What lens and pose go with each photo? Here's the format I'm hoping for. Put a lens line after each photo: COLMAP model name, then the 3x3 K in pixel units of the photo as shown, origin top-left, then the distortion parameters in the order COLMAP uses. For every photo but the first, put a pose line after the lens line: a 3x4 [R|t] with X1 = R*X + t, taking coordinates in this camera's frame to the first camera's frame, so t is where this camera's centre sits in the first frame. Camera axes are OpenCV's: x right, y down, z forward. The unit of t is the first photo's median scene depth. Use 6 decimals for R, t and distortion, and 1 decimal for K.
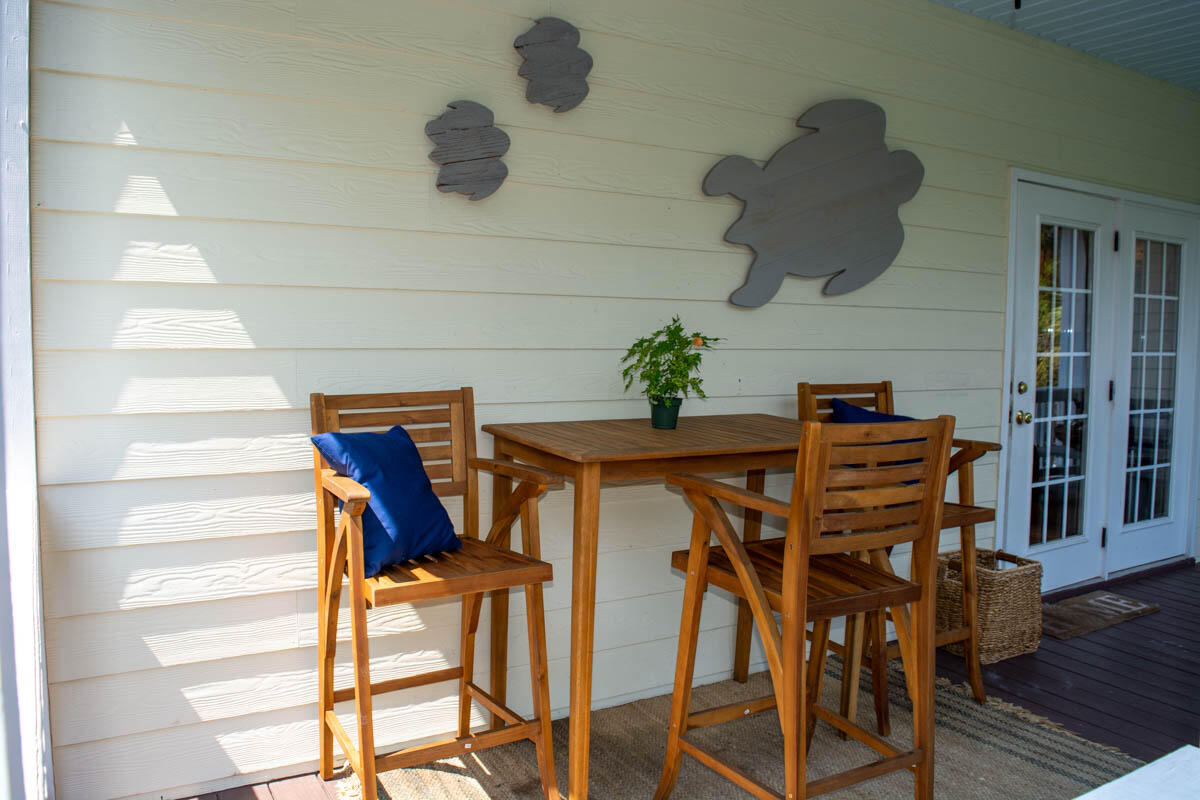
lens RADIAL K [[937.0, 0, 600.0], [0, 937.0, 400.0], [0, 0, 1]] dist [-0.098713, 0.028971]
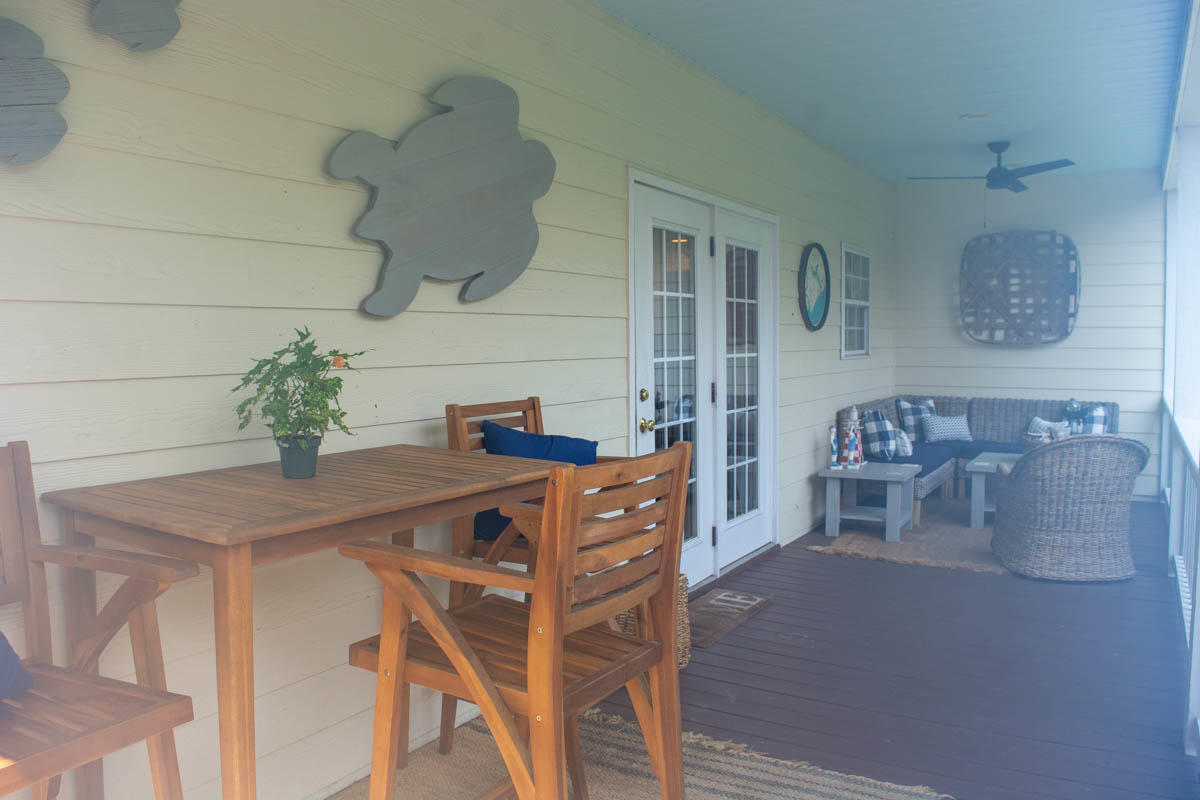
lens RADIAL K [[937.0, 0, 600.0], [0, 937.0, 400.0], [0, 0, 1]] dist [-0.098713, 0.028971]
pose [[0.880761, -0.049689, 0.470947, -0.063274], [0.053173, 0.998568, 0.005914, -0.020540], [-0.470566, 0.019833, 0.882142, 0.184461]]
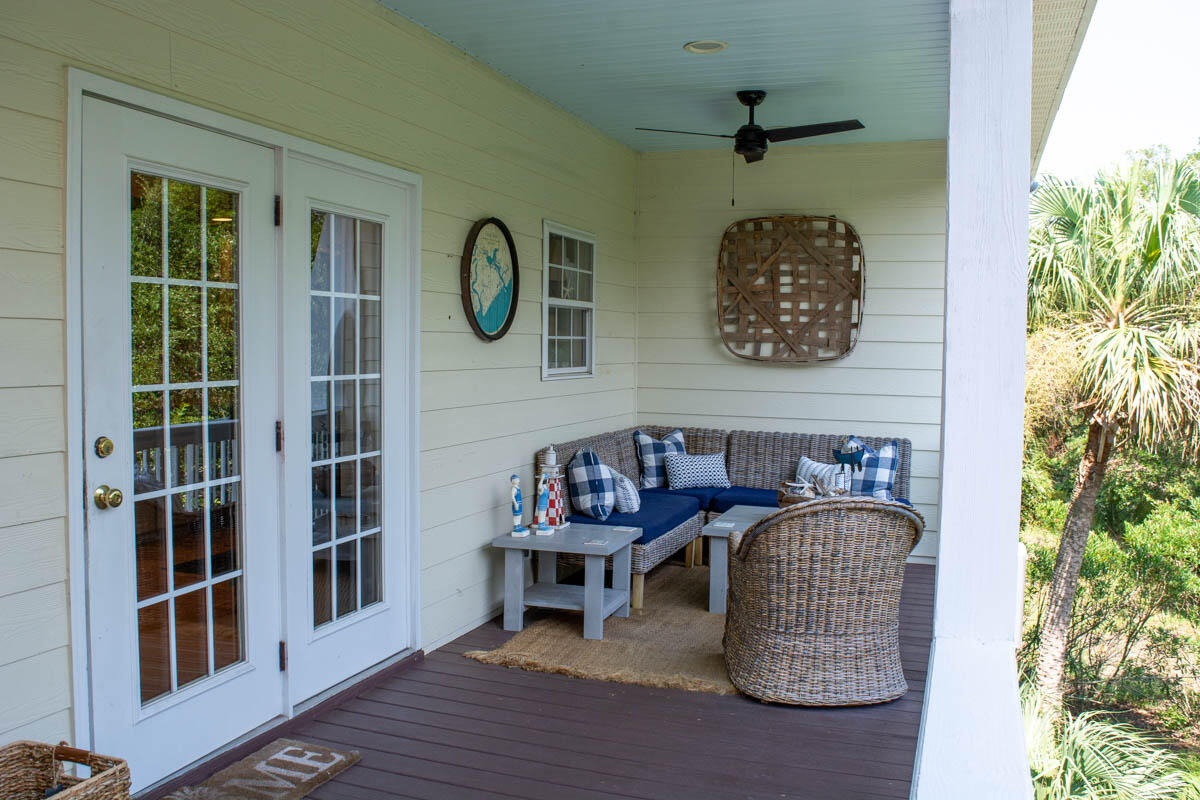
lens RADIAL K [[1083.3, 0, 600.0], [0, 1083.3, 400.0], [0, 0, 1]] dist [-0.080667, -0.005779]
pose [[0.771105, -0.035306, 0.635729, 0.338372], [0.042753, 0.999079, 0.003628, -0.040343], [-0.635271, 0.024381, 0.771904, 0.341072]]
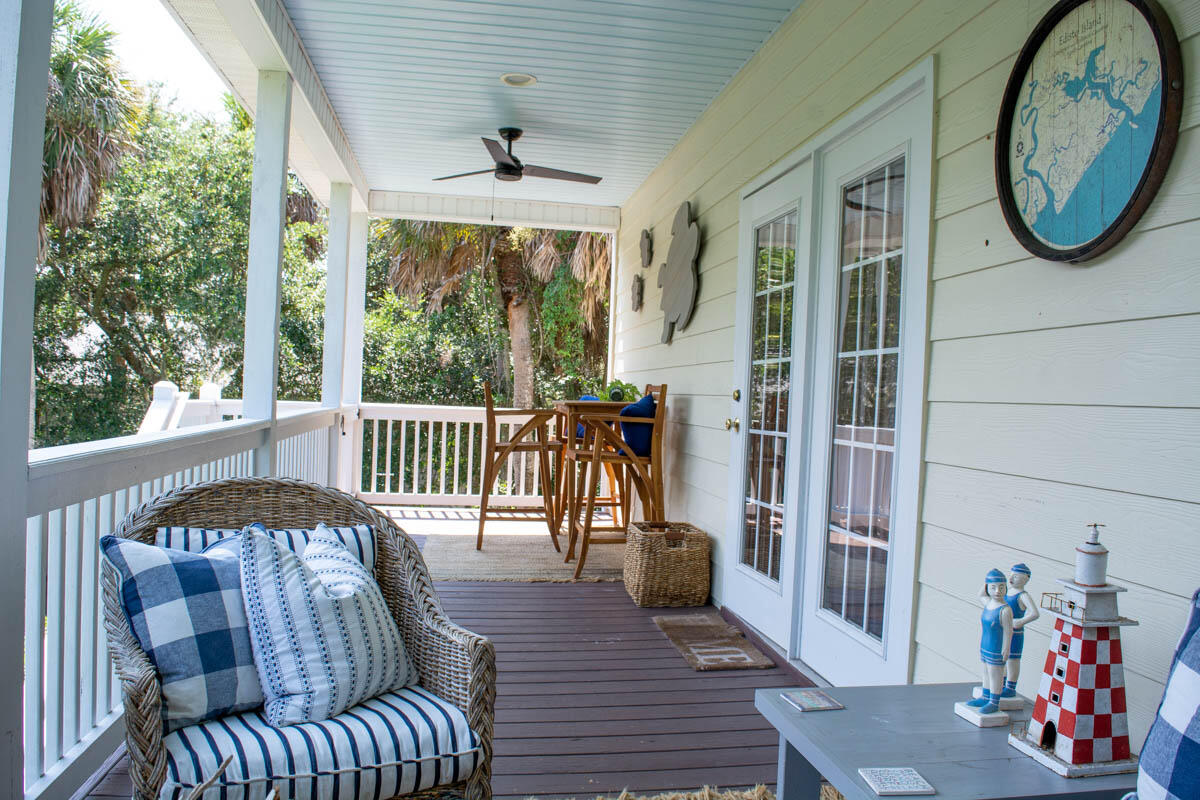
lens RADIAL K [[937.0, 0, 600.0], [0, 937.0, 400.0], [0, 0, 1]] dist [-0.098713, 0.028971]
pose [[-0.388442, -0.022394, -0.921201, 1.842202], [-0.109851, 0.993701, 0.022164, -0.018199], [0.914902, 0.109805, -0.388456, 1.578712]]
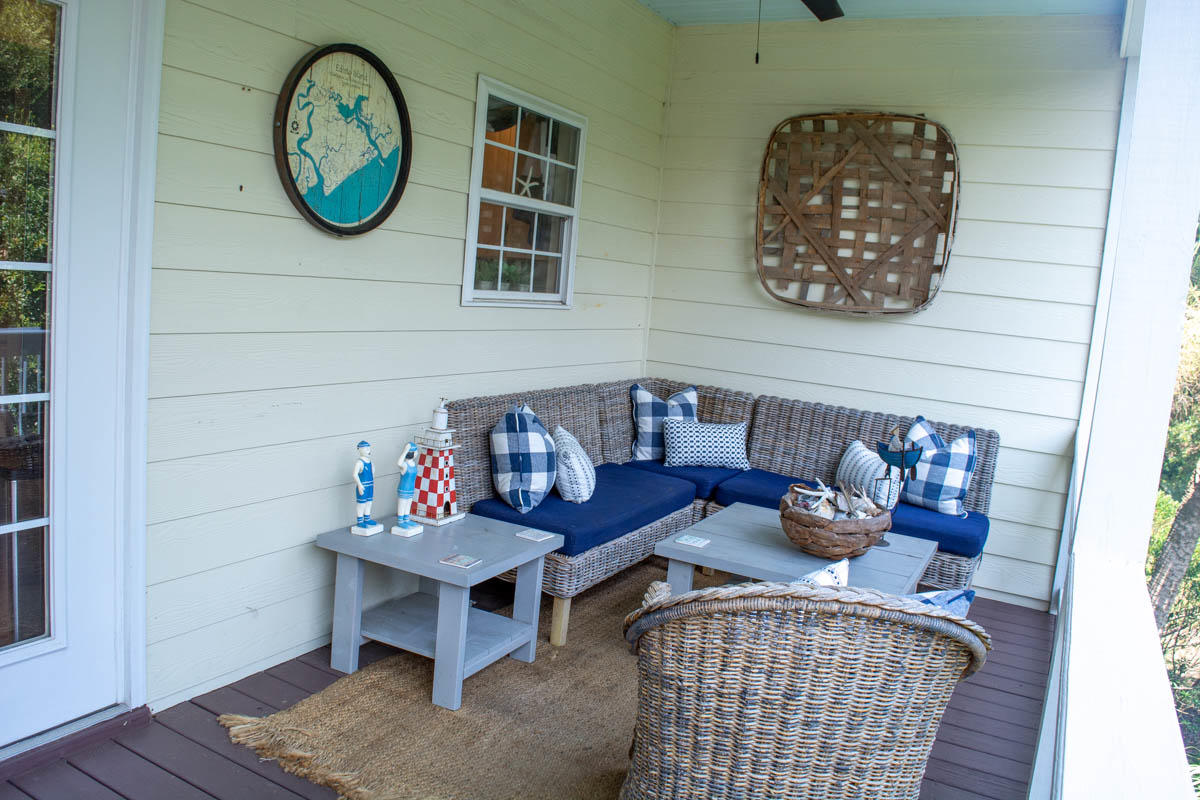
lens RADIAL K [[937.0, 0, 600.0], [0, 937.0, 400.0], [0, 0, 1]] dist [-0.098713, 0.028971]
pose [[0.854576, -0.001480, 0.519324, 0.953576], [-0.041409, 0.996618, 0.070980, -0.044059], [-0.517673, -0.082163, 0.851624, 0.748694]]
